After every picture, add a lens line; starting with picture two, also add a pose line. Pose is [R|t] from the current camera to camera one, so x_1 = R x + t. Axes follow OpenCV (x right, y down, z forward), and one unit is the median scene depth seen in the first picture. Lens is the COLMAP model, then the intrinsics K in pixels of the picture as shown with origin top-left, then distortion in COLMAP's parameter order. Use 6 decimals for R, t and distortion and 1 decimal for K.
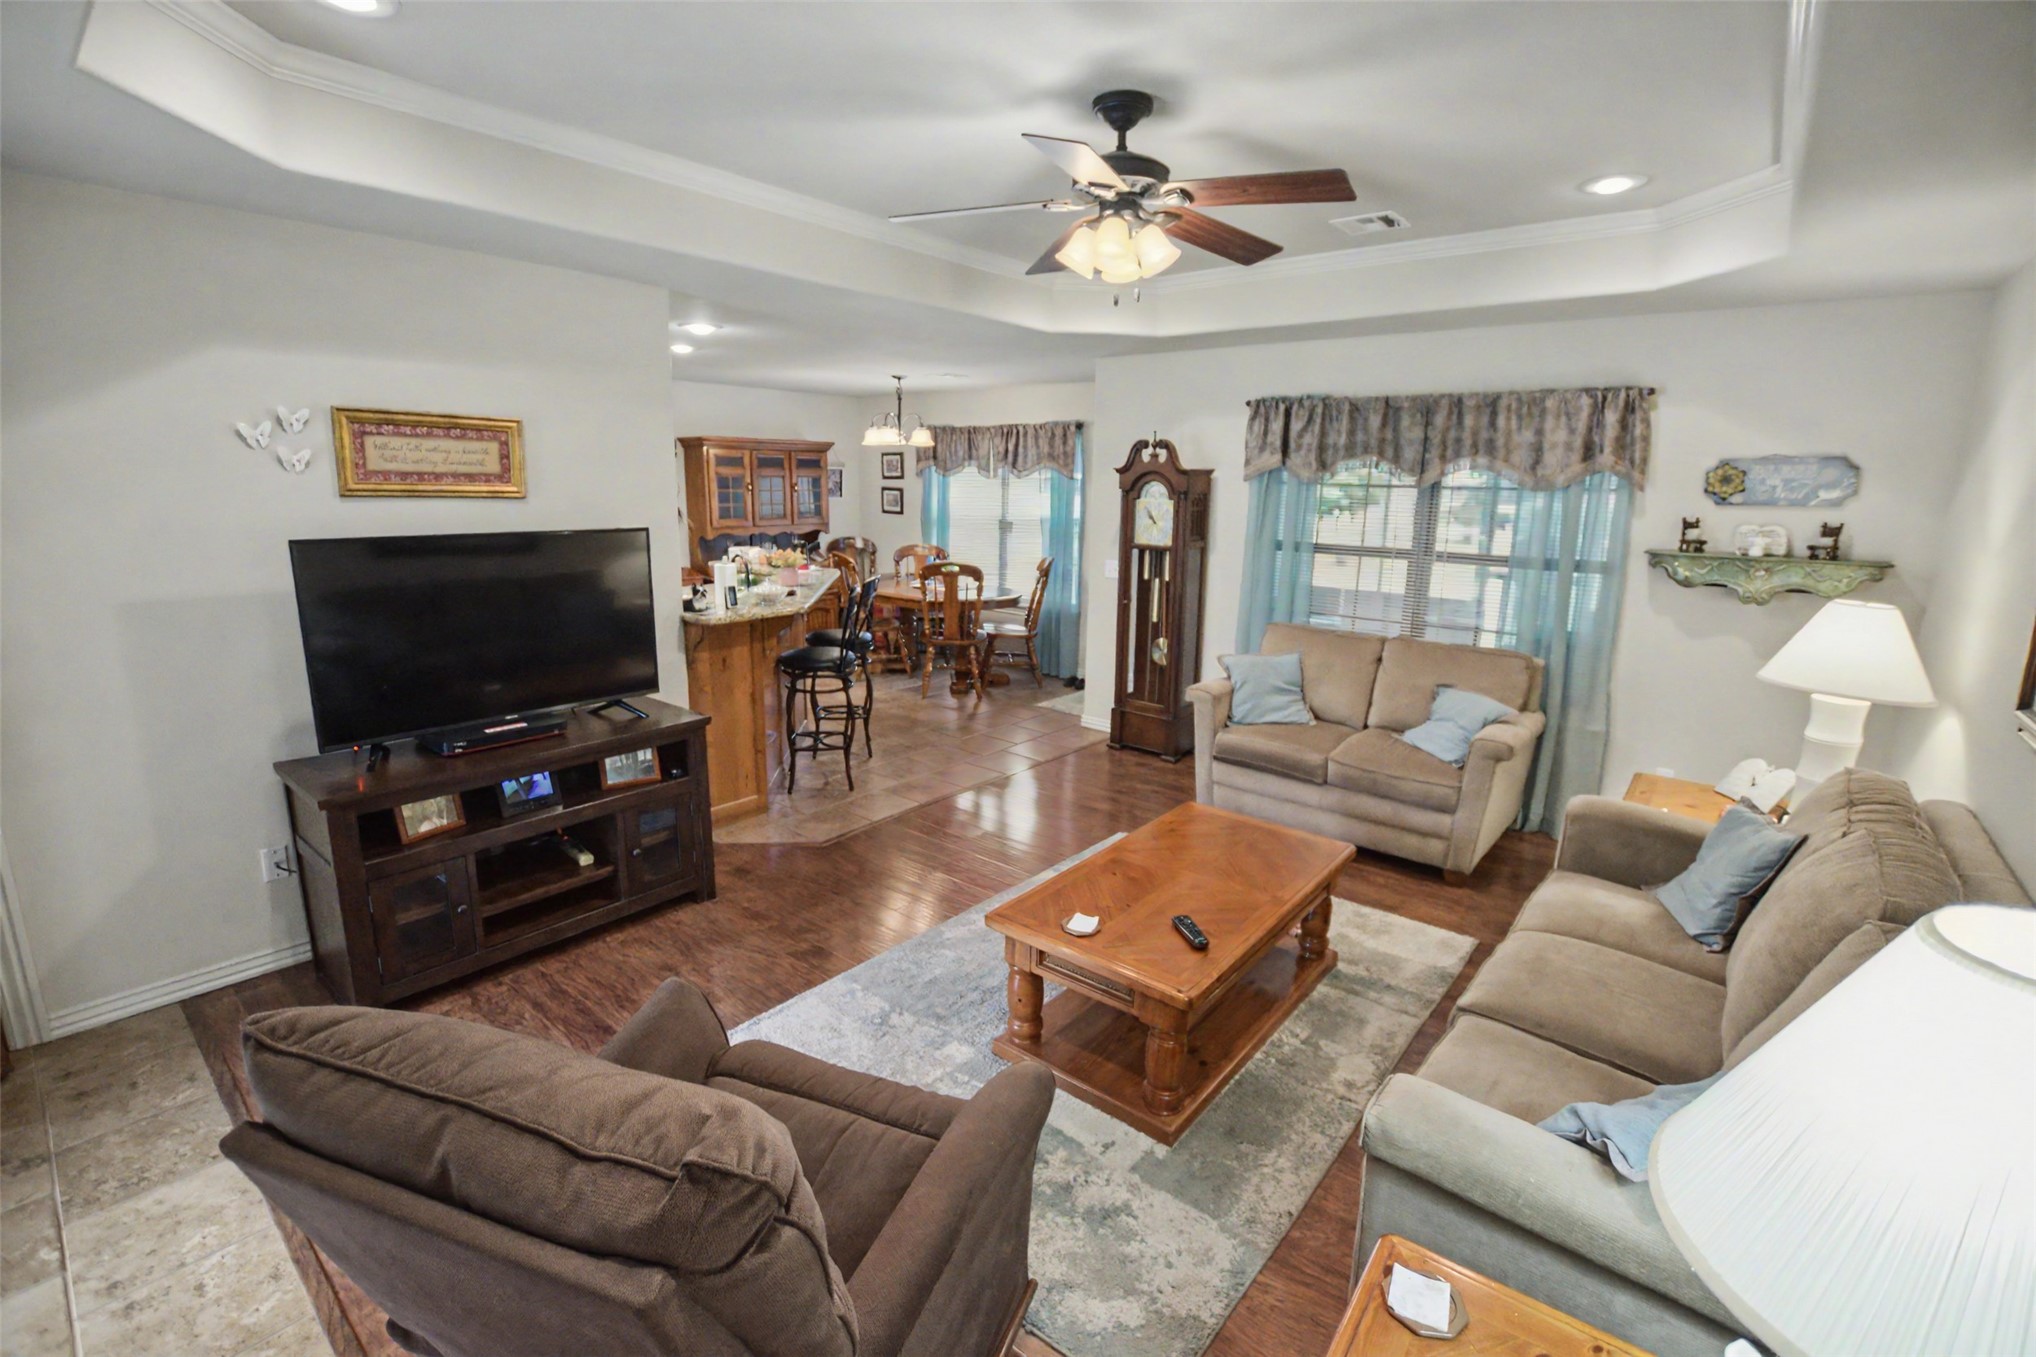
lens RADIAL K [[920.3, 0, 1018.0], [0, 920.3, 678.5], [0, 0, 1]] dist [0.000368, 0.000192]
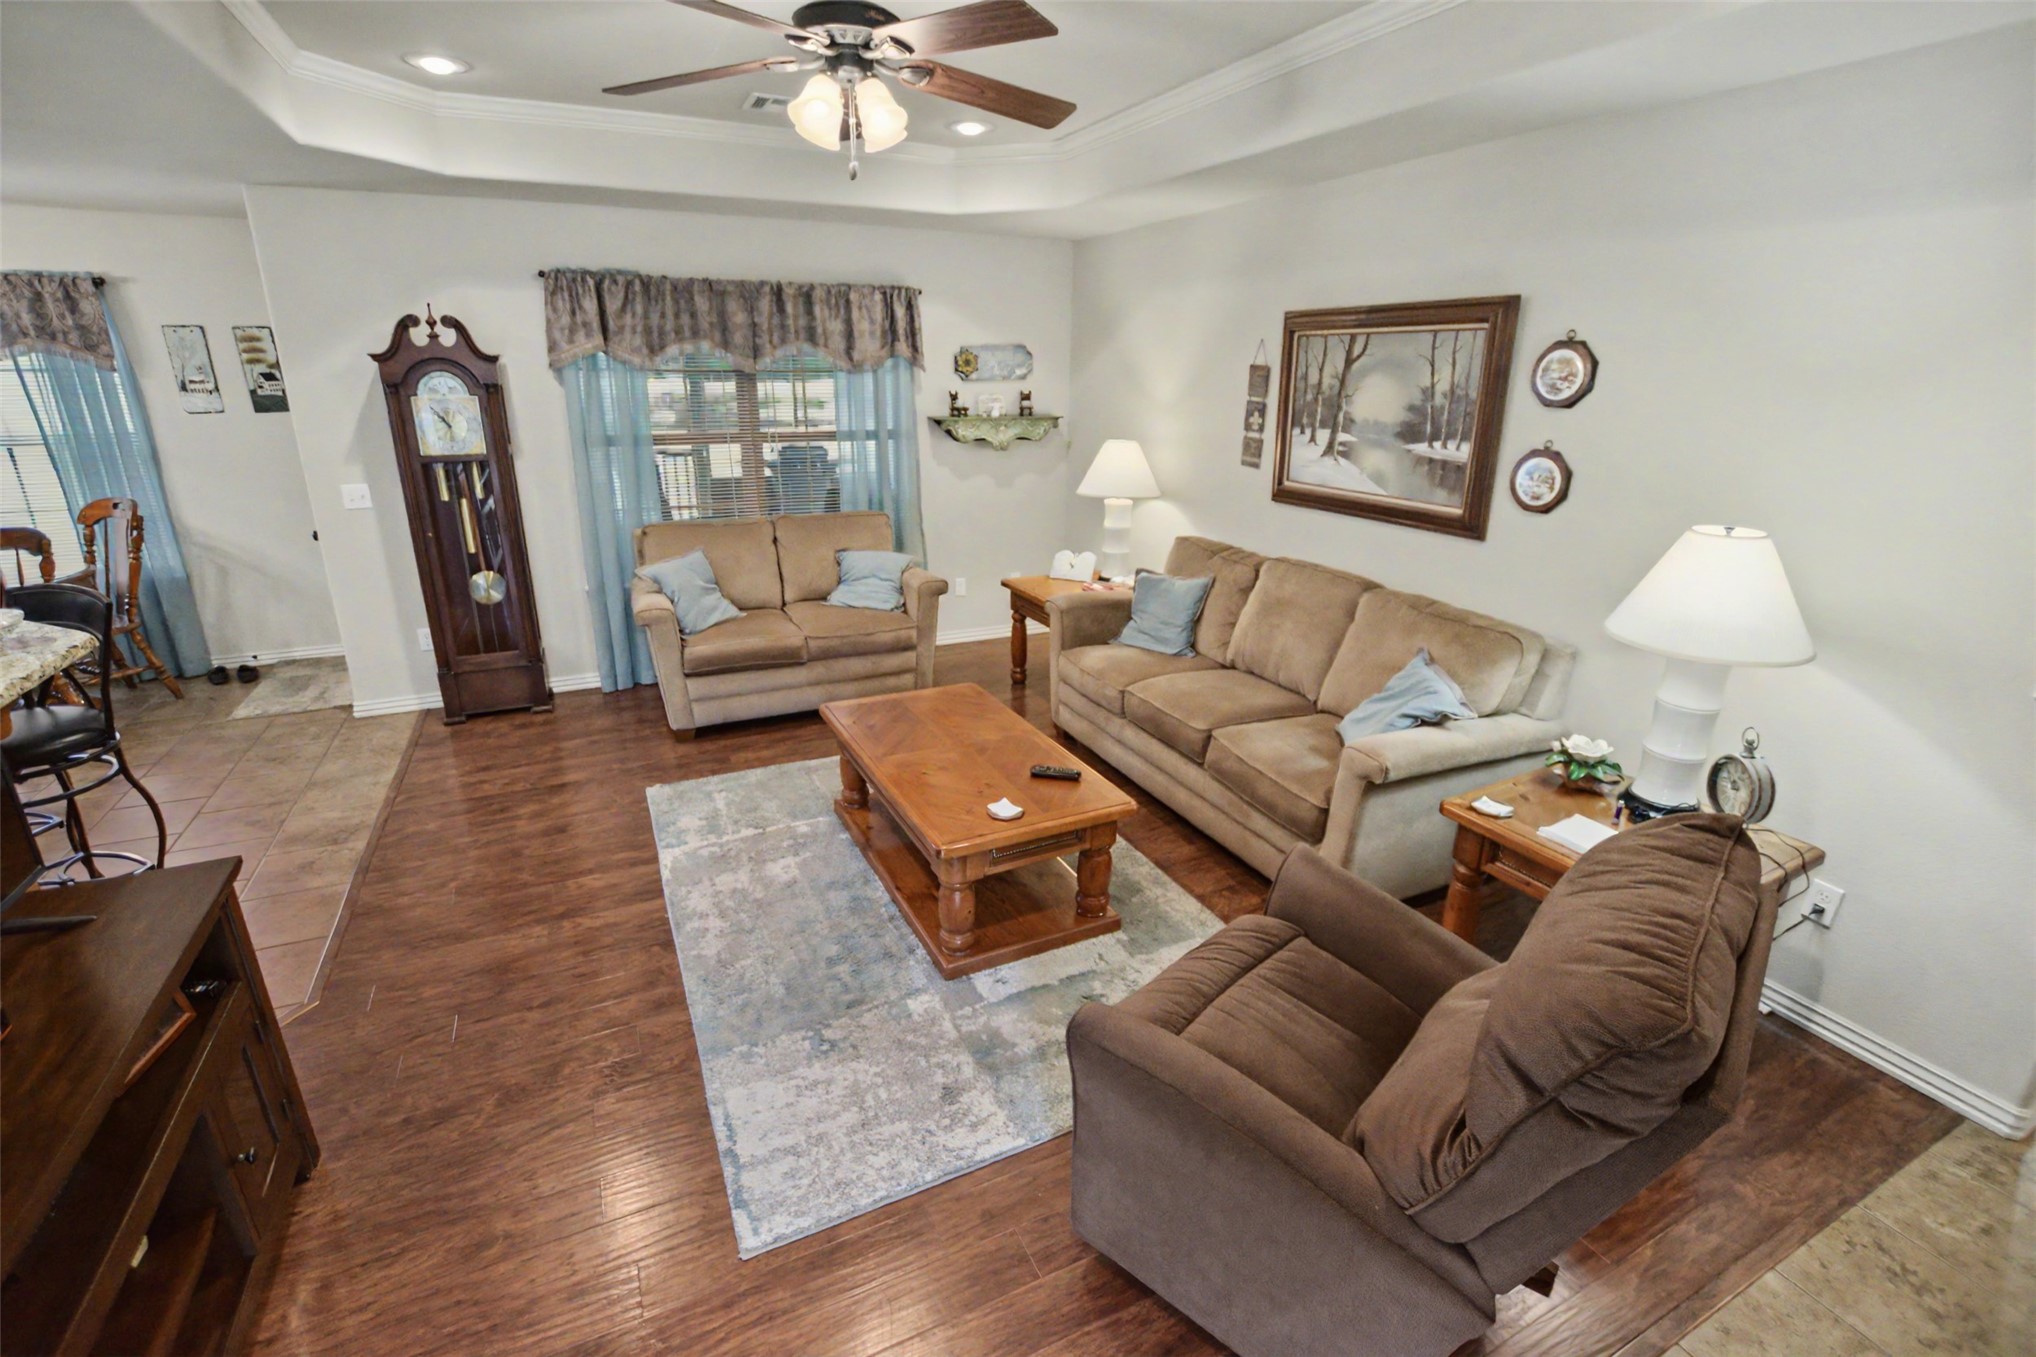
lens RADIAL K [[905.8, 0, 1018.0], [0, 905.8, 678.5], [0, 0, 1]] dist [-0.010461, 0.000042]
pose [[0.414294, -0.311248, 0.855269, -0.459896], [0.196373, 0.948143, 0.249923, -0.079318], [-0.888706, 0.064411, 0.453931, 0.304619]]
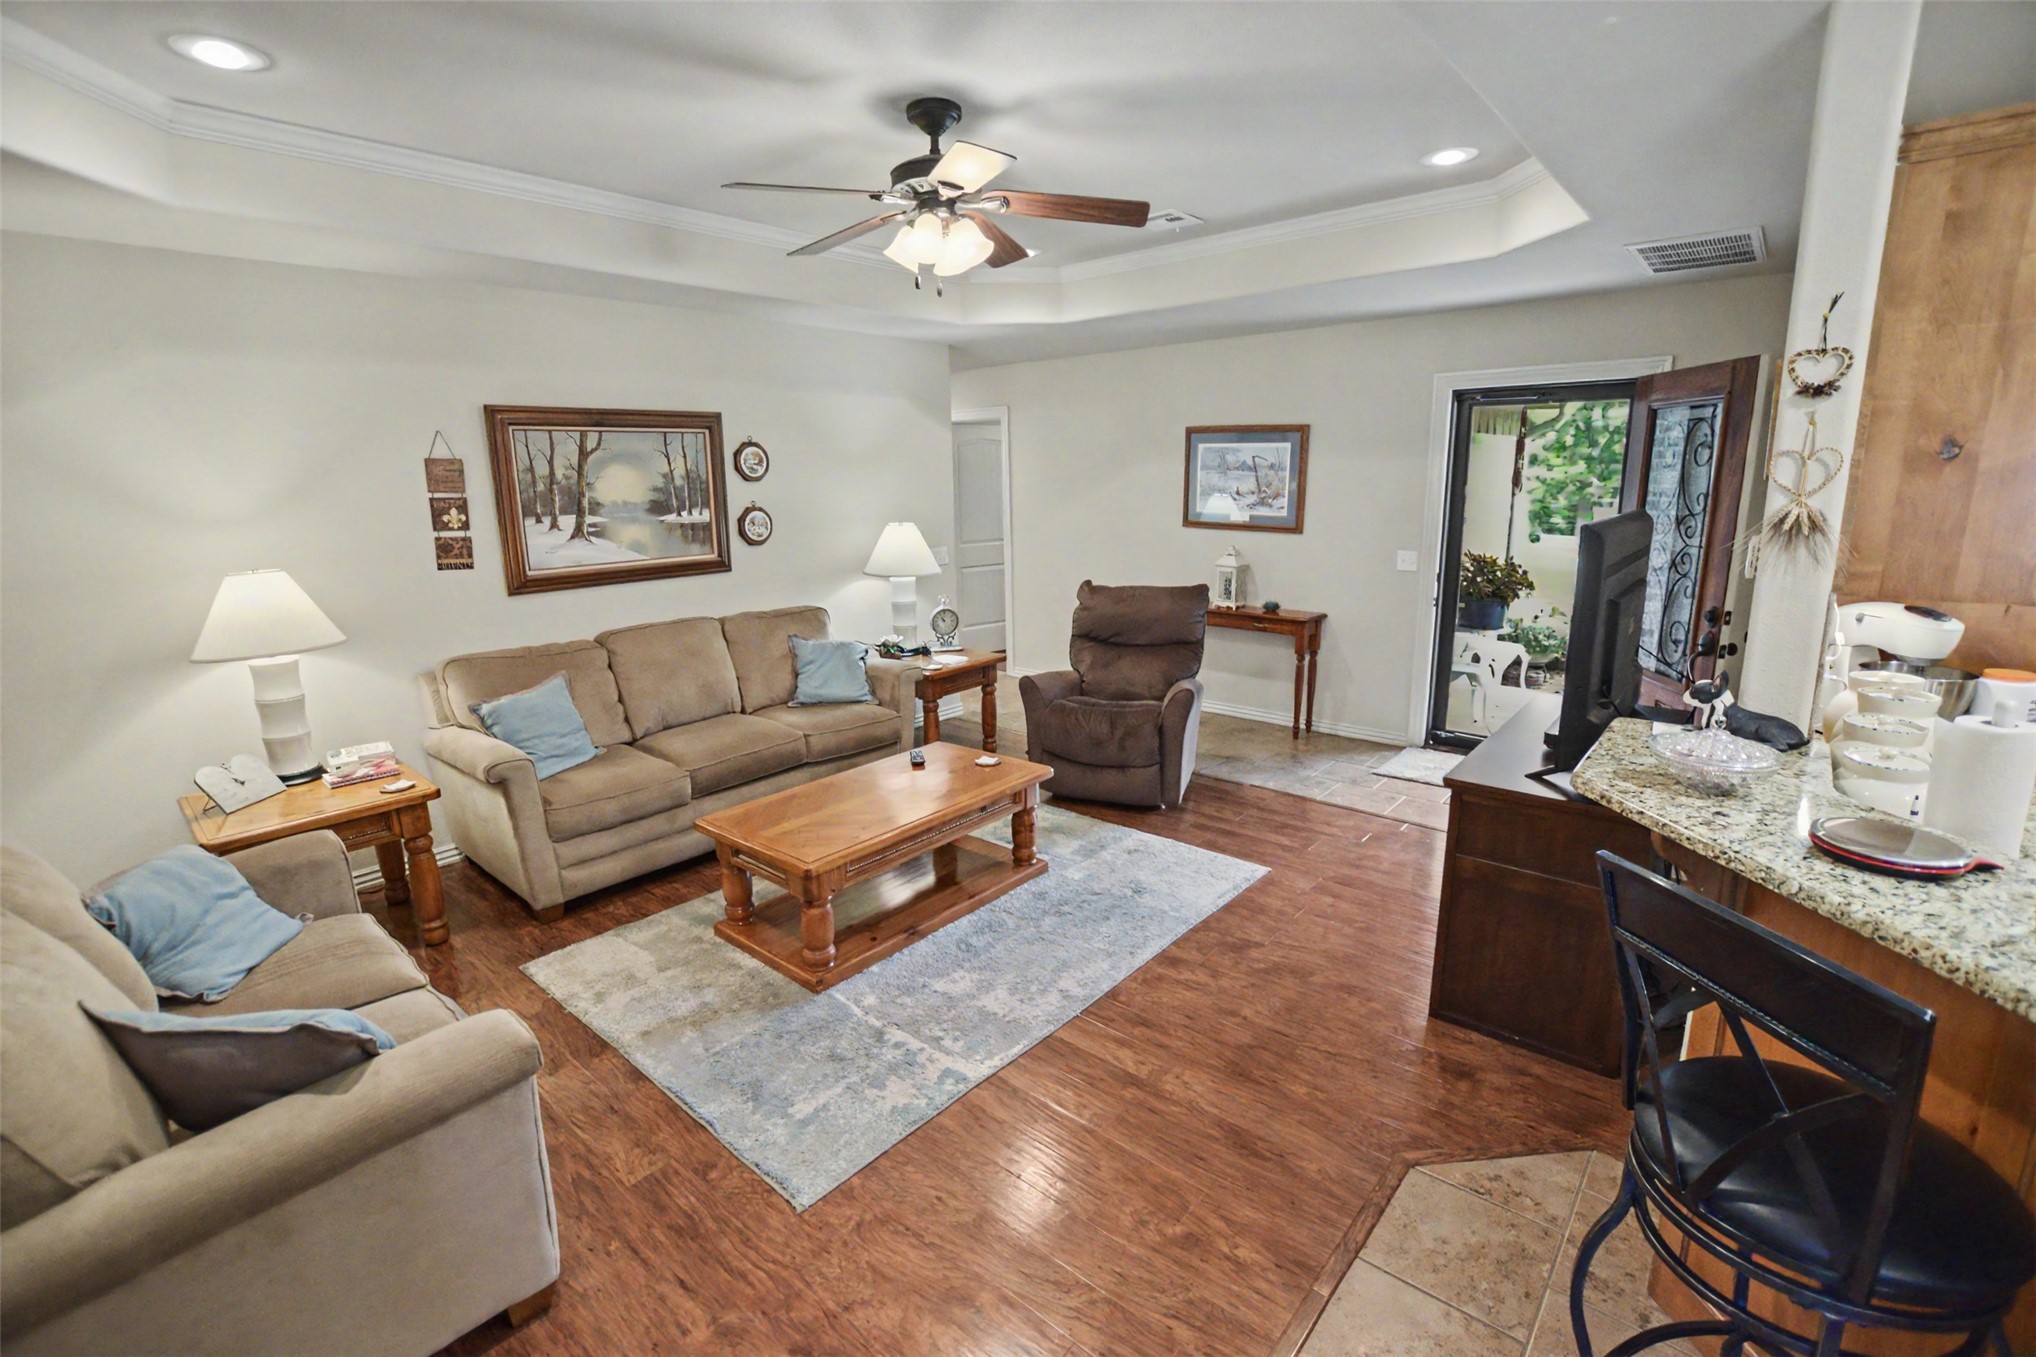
lens RADIAL K [[920.3, 0, 1018.0], [0, 920.3, 678.5], [0, 0, 1]] dist [0.000368, 0.000192]
pose [[-0.999812, -0.003401, 0.019065, -0.006114], [0.005076, 0.904009, 0.427484, -0.287034], [-0.018688, 0.427501, -0.903822, 1.360671]]
